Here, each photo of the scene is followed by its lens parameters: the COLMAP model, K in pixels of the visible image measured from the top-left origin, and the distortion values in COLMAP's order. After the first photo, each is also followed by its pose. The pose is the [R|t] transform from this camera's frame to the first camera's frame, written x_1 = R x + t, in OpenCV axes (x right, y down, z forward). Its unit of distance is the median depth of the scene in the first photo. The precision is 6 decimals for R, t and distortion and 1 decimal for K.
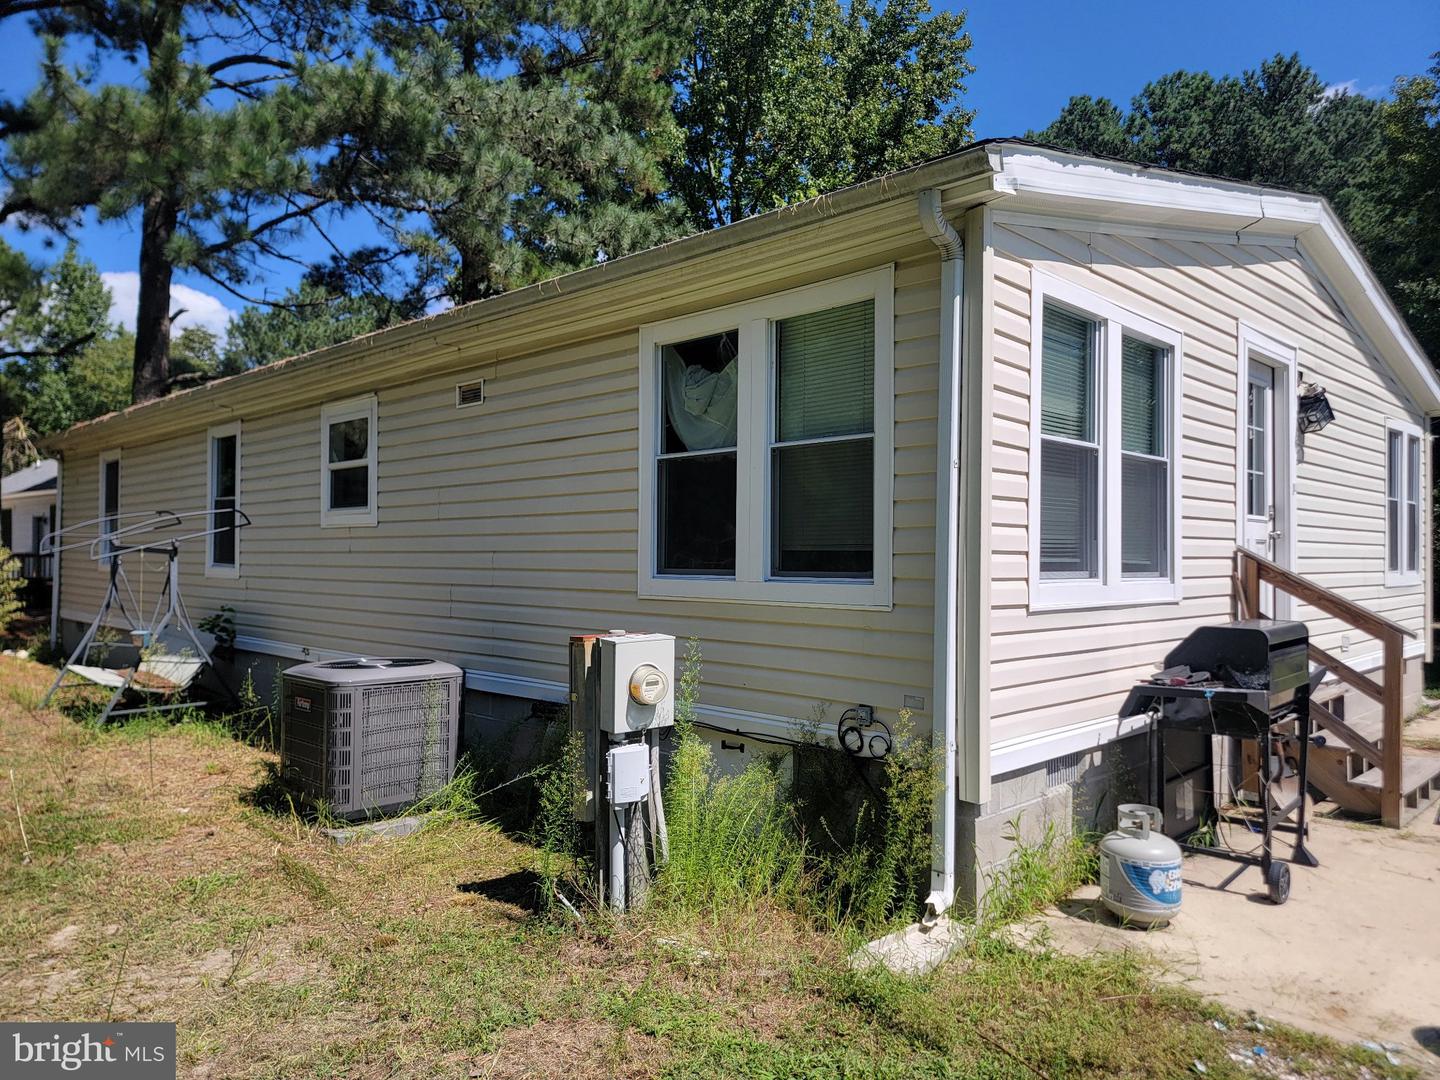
lens RADIAL K [[1010.3, 0, 719.7], [0, 1010.3, 539.0], [0, 0, 1]] dist [0.051945, 0.000933]
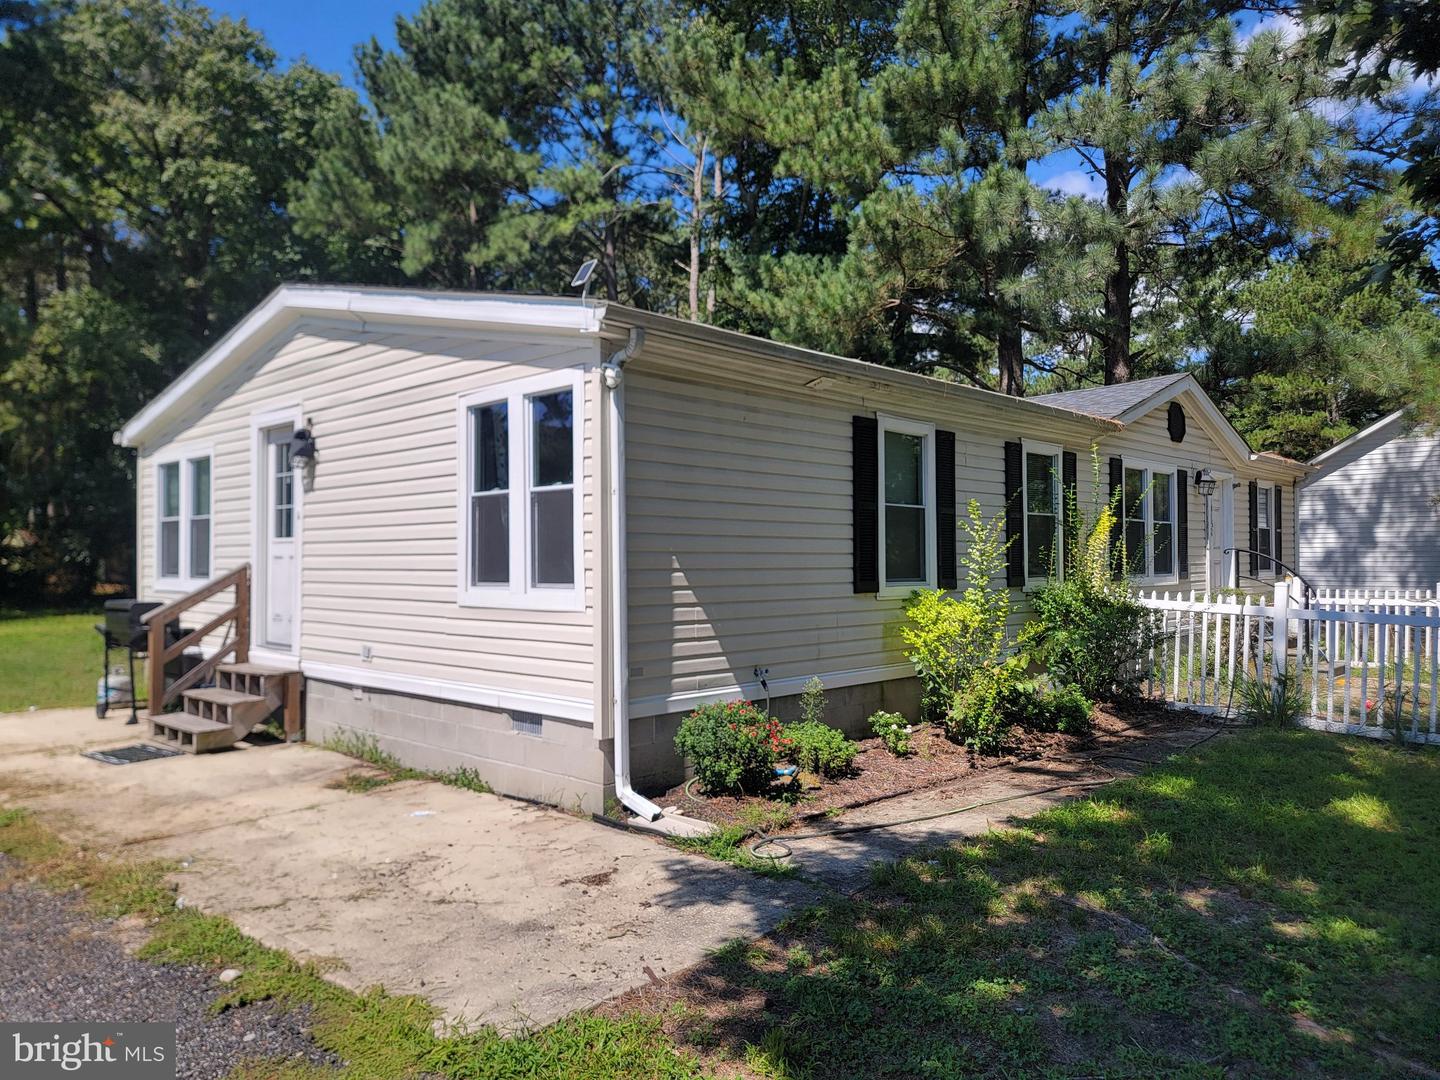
lens RADIAL K [[1010.3, 0, 719.8], [0, 1010.3, 541.8], [0, 0, 1]] dist [0.051945, 0.000933]
pose [[0.018441, -0.032748, -0.999294, 2.264223], [0.011423, 0.999405, -0.032541, 0.037797], [0.999765, -0.010815, 0.018804, 1.856783]]
